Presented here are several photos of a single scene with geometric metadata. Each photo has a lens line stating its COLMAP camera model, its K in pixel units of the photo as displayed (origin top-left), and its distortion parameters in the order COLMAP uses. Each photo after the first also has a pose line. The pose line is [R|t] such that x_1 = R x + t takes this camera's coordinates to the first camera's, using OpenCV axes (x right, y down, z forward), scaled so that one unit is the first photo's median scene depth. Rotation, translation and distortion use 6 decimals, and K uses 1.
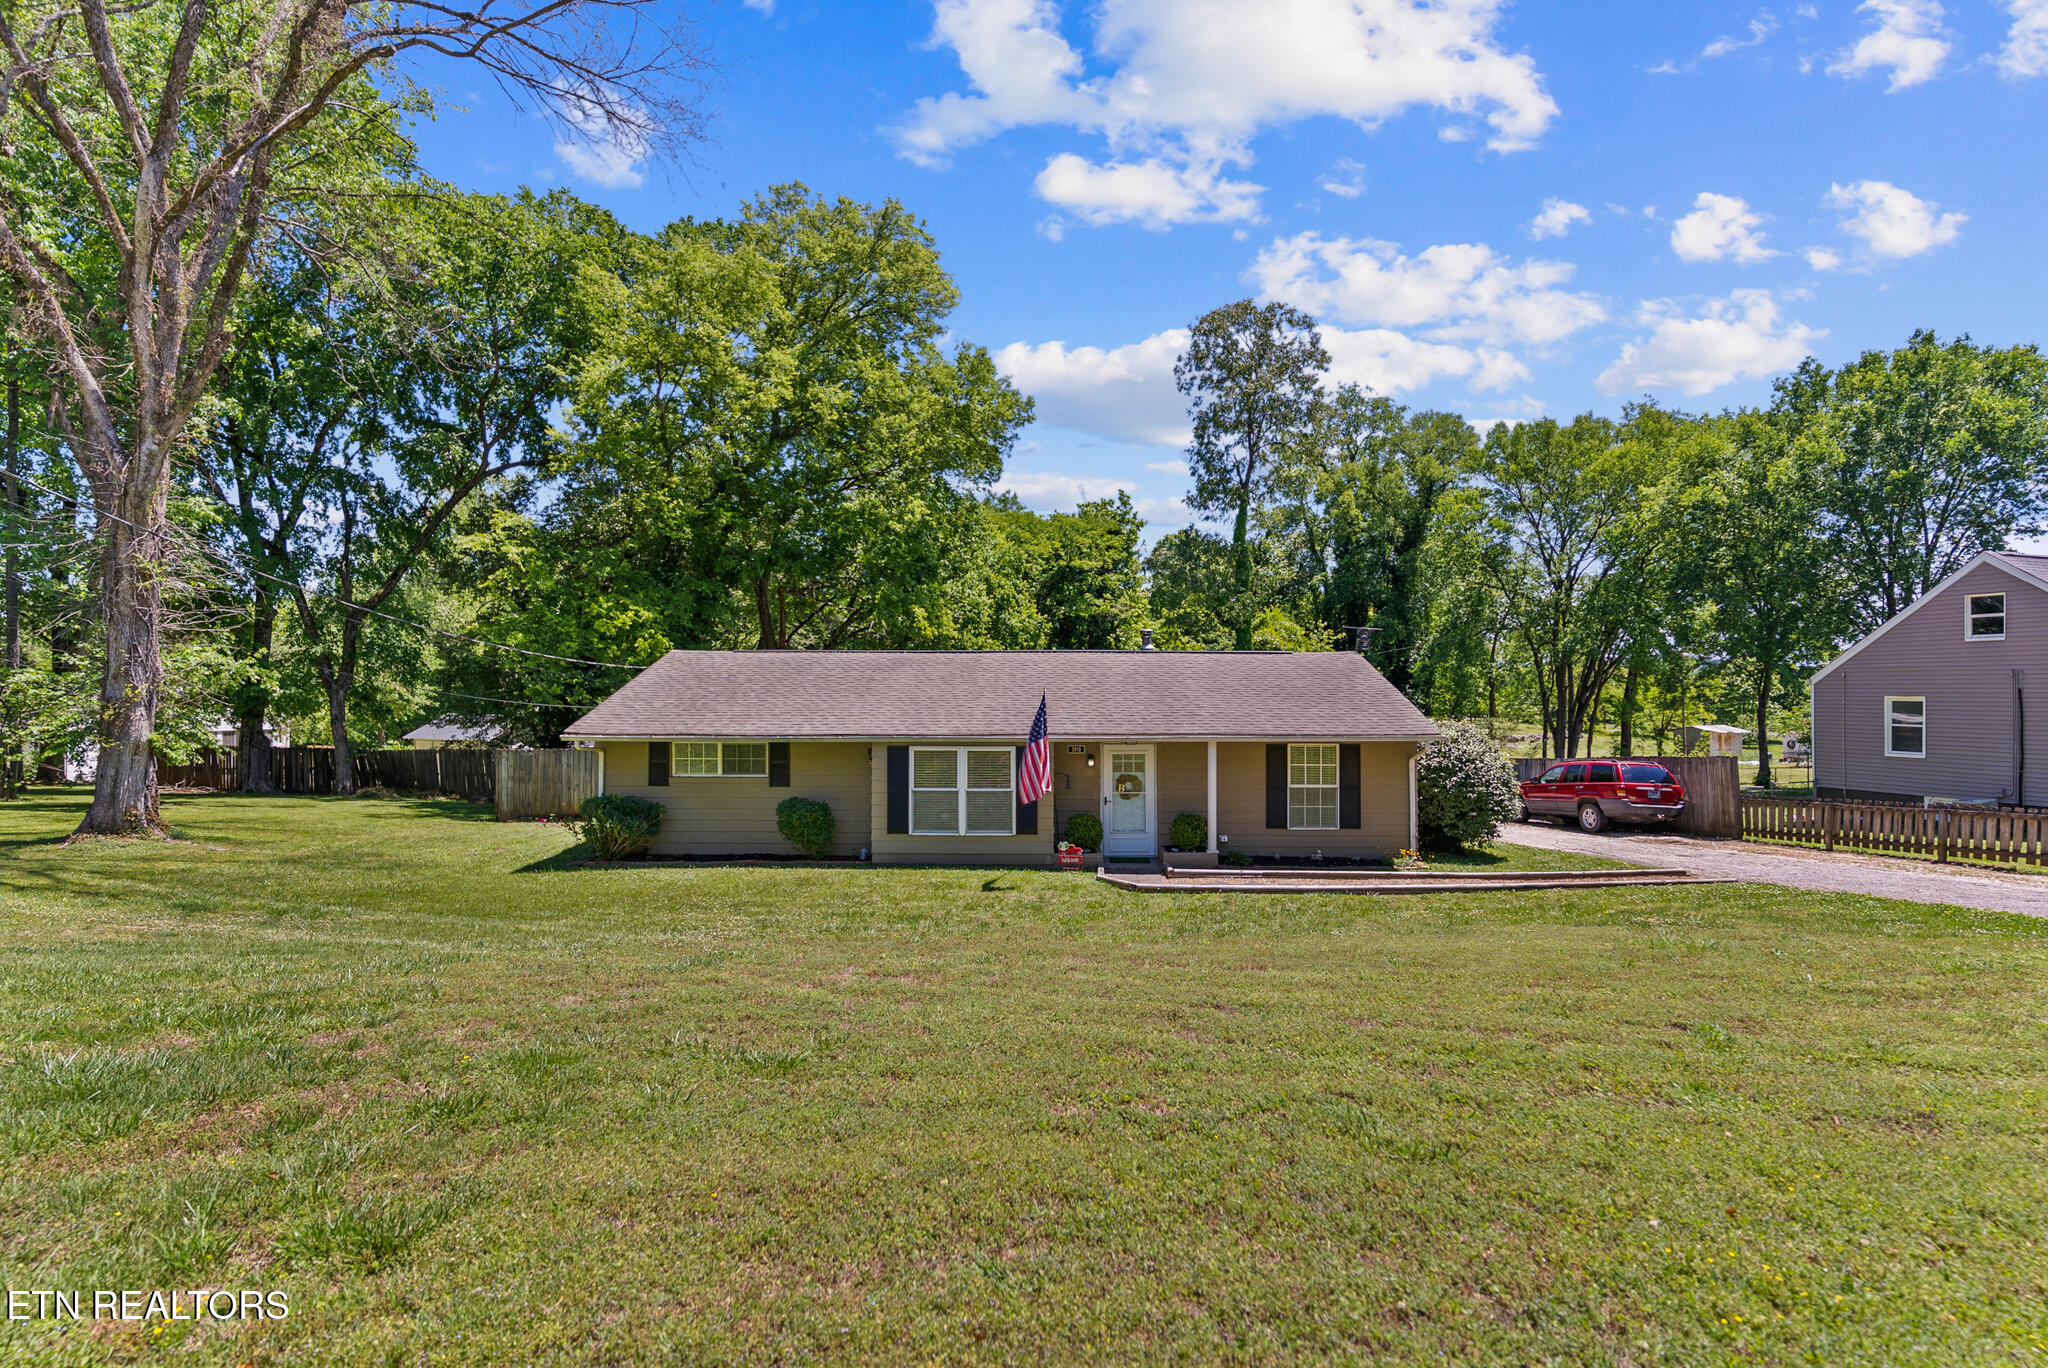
lens RADIAL K [[1026.1, 0, 1024.0], [0, 1026.1, 684.0], [0, 0, 1]] dist [-0.002699, -0.001156]
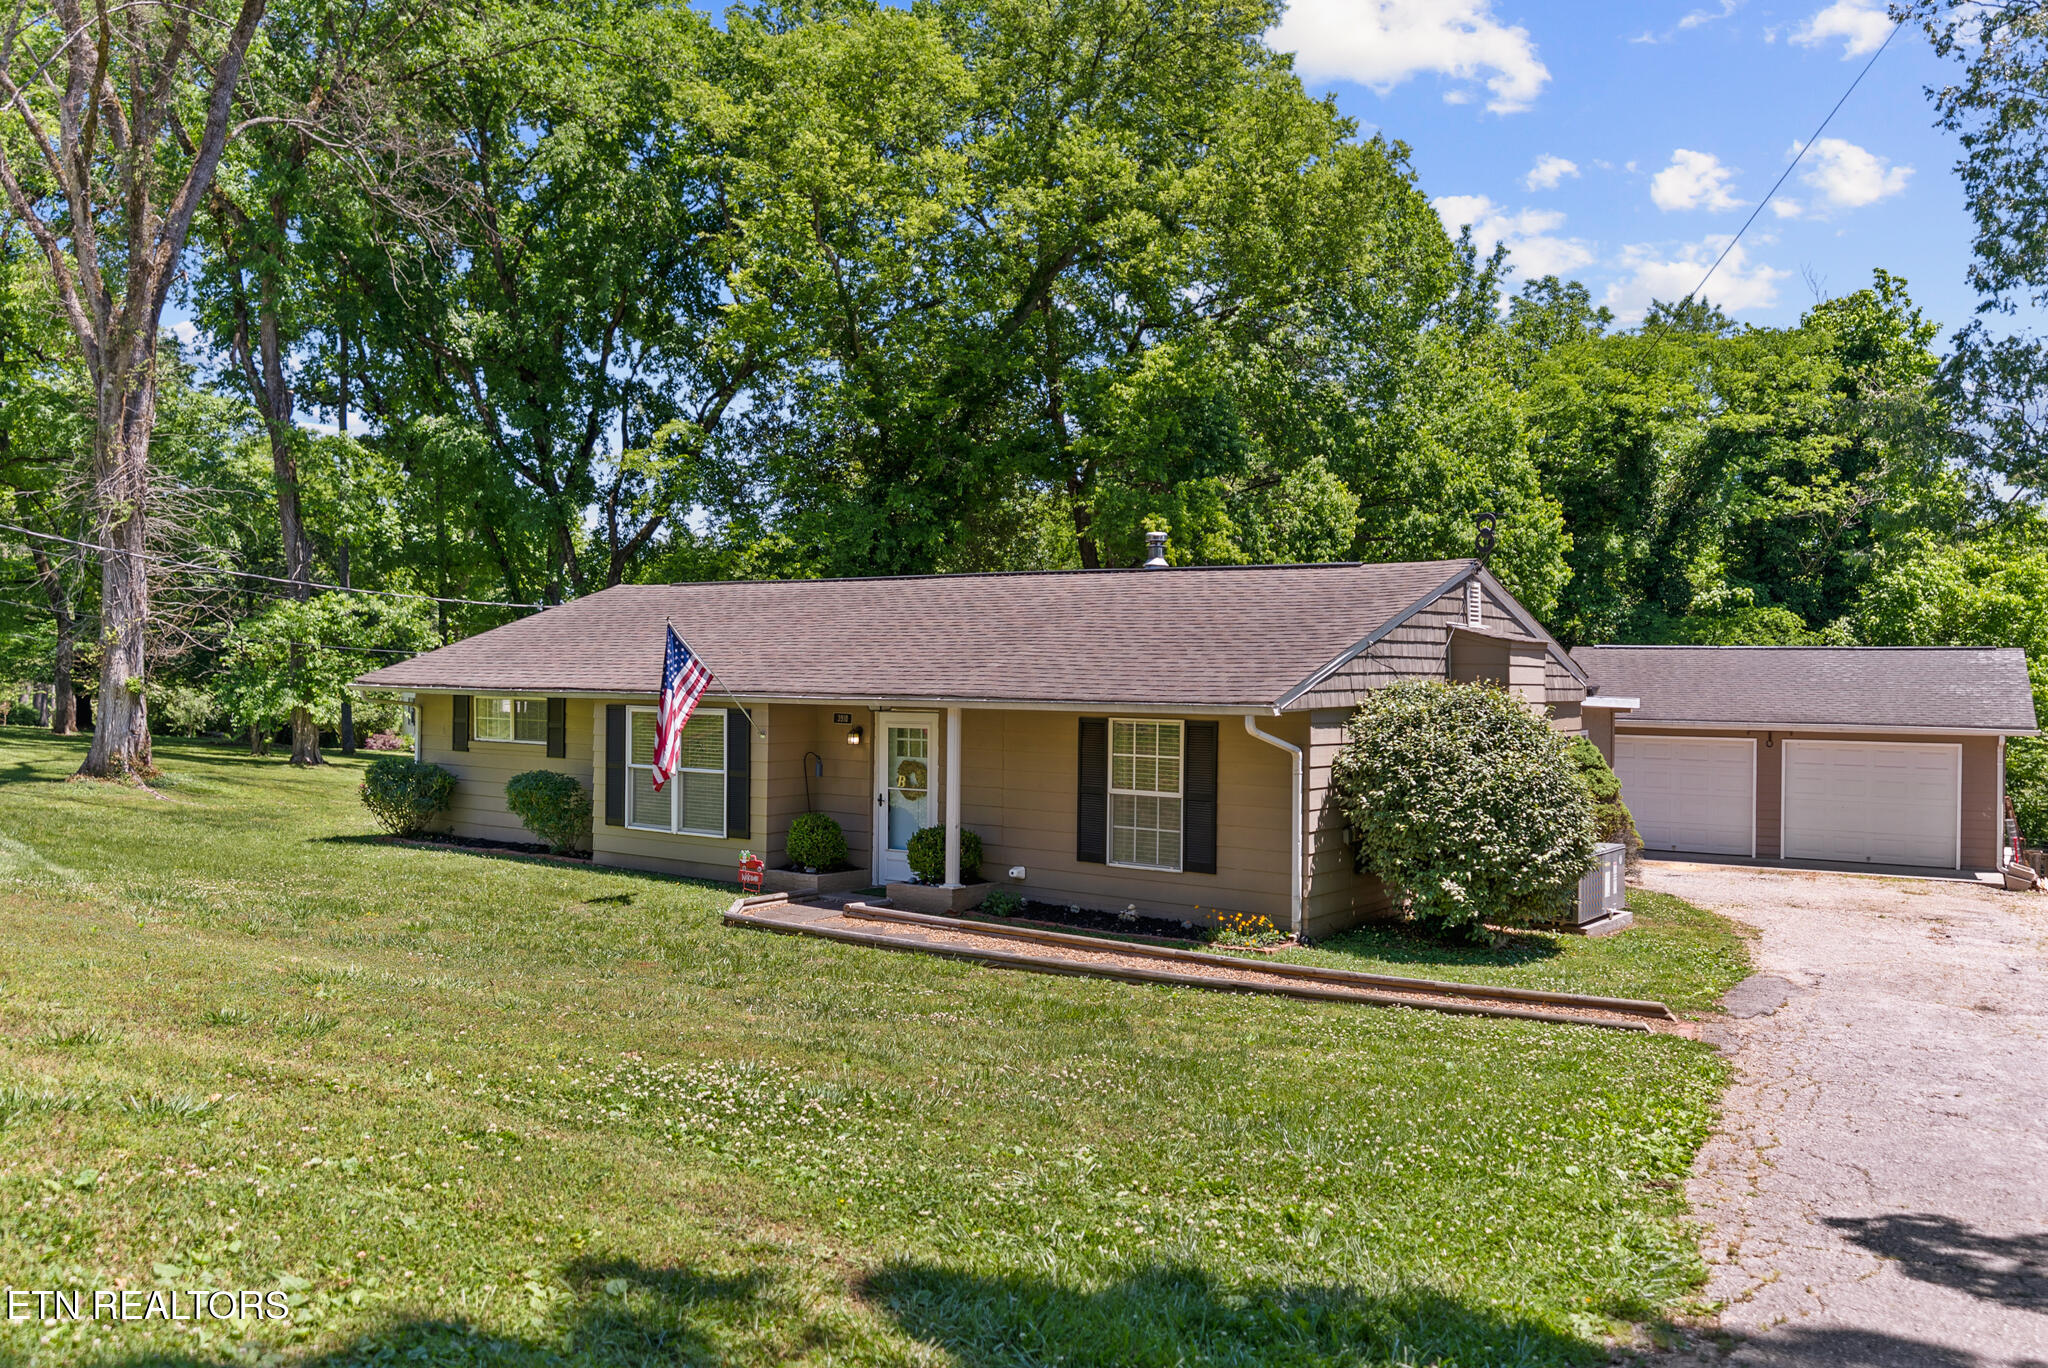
lens RADIAL K [[1672.2, 0, 1024.0], [0, 1672.2, 684.0], [0, 0, 1]] dist [-0.001922, 0.005483]
pose [[0.804763, 0.013268, -0.593448, 0.774791], [-0.006148, 0.999883, 0.014018, 0.026079], [0.593565, -0.007633, 0.804750, 0.209307]]
